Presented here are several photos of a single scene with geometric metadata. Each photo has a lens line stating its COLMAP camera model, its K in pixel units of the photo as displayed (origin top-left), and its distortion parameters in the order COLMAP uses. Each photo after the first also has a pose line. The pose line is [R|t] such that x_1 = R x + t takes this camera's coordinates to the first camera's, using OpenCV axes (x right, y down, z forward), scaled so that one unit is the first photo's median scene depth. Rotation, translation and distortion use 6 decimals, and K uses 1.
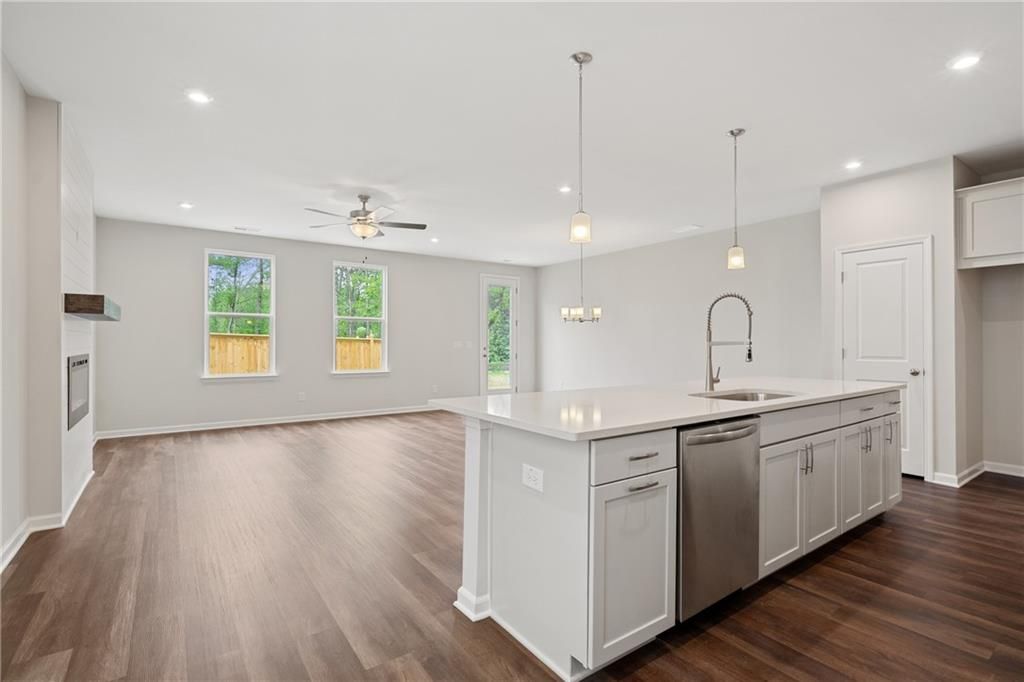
lens RADIAL K [[483.3, 0, 513.3], [0, 483.3, 339.0], [0, 0, 1]] dist [0.001065, 0.000271]
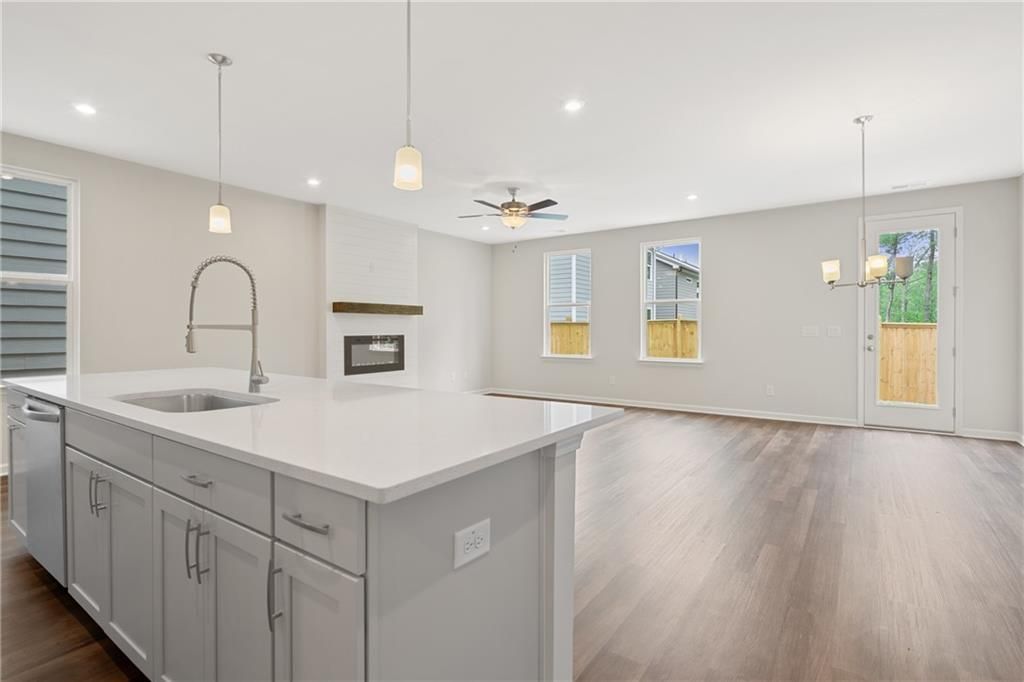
lens RADIAL K [[494.4, 0, 509.2], [0, 494.4, 331.0], [0, 0, 1]] dist [-0.000283, 0.000067]
pose [[0.315327, 0.003499, -0.948977, 0.882672], [0.007811, 0.999950, 0.006282, 0.009550], [0.948951, -0.009393, 0.315284, 0.807772]]
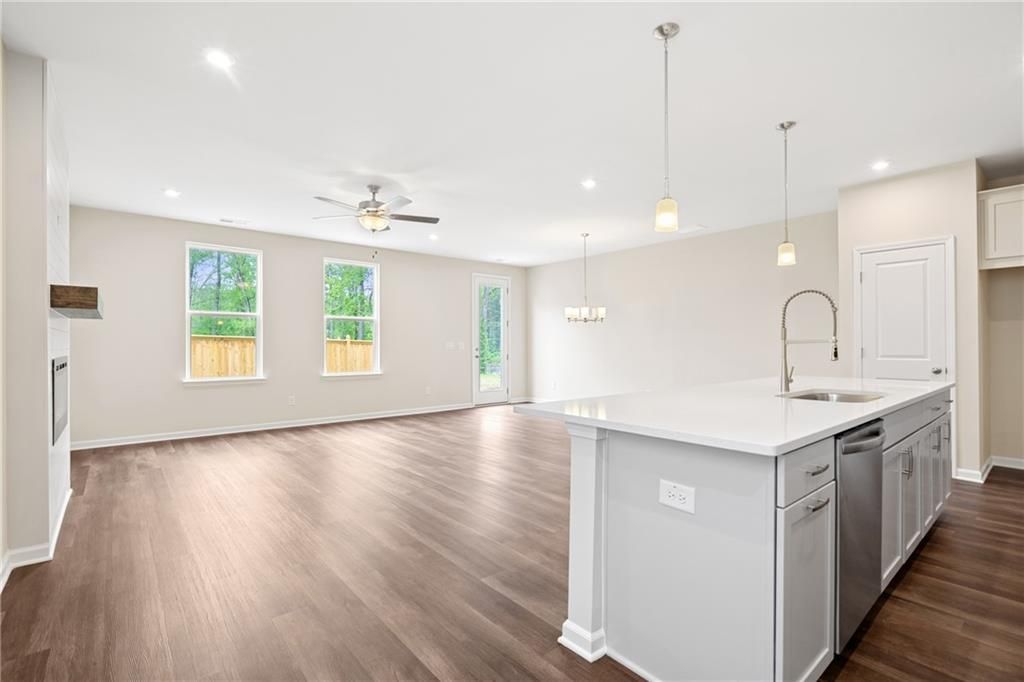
lens RADIAL K [[471.2, 0, 512.0], [0, 471.2, 341.0], [0, 0, 1]] dist [-0.001183, 0.000194]
pose [[0.996730, -0.001720, 0.080784, -0.144577], [0.001680, 0.999998, 0.000566, 0.004501], [-0.080785, -0.000429, 0.996731, 0.085644]]
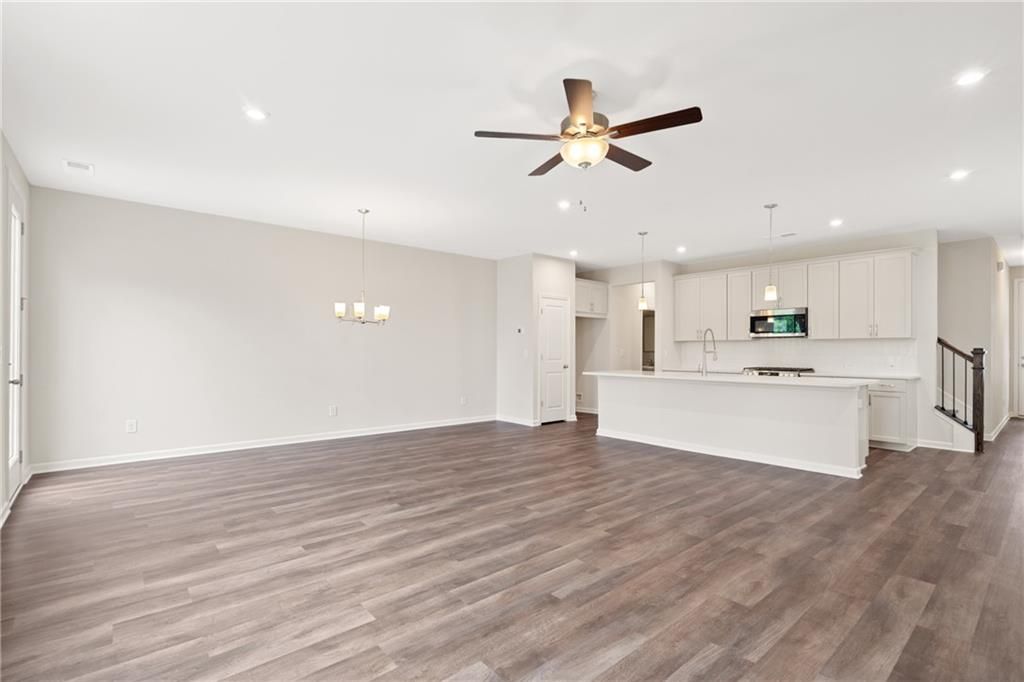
lens RADIAL K [[474.6, 0, 513.6], [0, 474.6, 349.6], [0, 0, 1]] dist [0.000214, -0.000011]
pose [[-0.093724, 0.002741, 0.995594, -1.064009], [-0.012177, 0.999918, -0.003899, 0.011942], [-0.995524, -0.012489, -0.093683, 1.411078]]
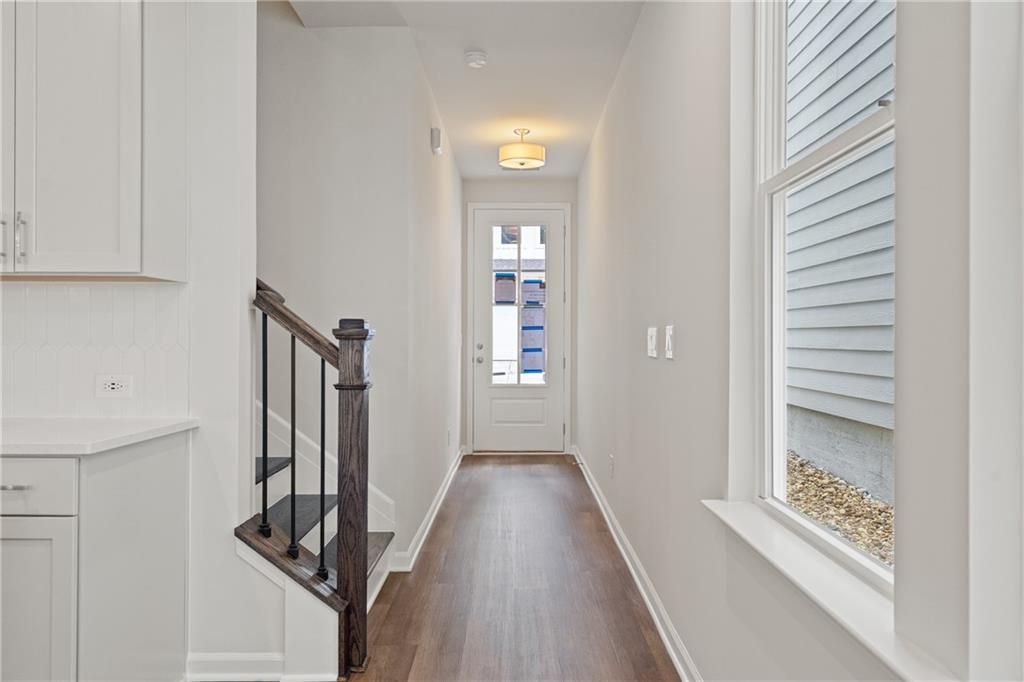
lens RADIAL K [[712.8, 0, 512.0], [0, 712.8, 341.0], [0, 0, 1]] dist [0.001472, 0.000377]
pose [[-0.808711, -0.002438, 0.588202, -0.296986], [-0.006335, 0.999970, -0.004565, 0.006807], [-0.588173, -0.007418, -0.808701, 0.361759]]
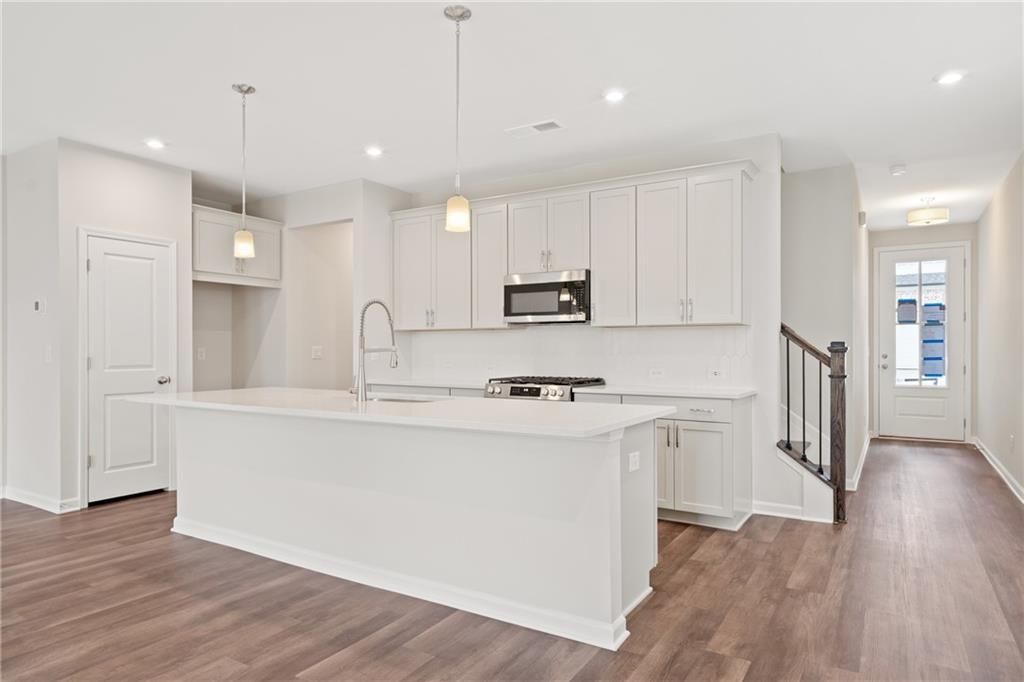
lens RADIAL K [[617.6, 0, 509.4], [0, 617.6, 347.5], [0, 0, 1]] dist [0.003349, 0.001060]
pose [[-0.381907, 0.002635, 0.924197, -0.571157], [-0.007683, 0.999952, -0.006026, 0.006374], [-0.924169, -0.009402, -0.381868, 0.849869]]
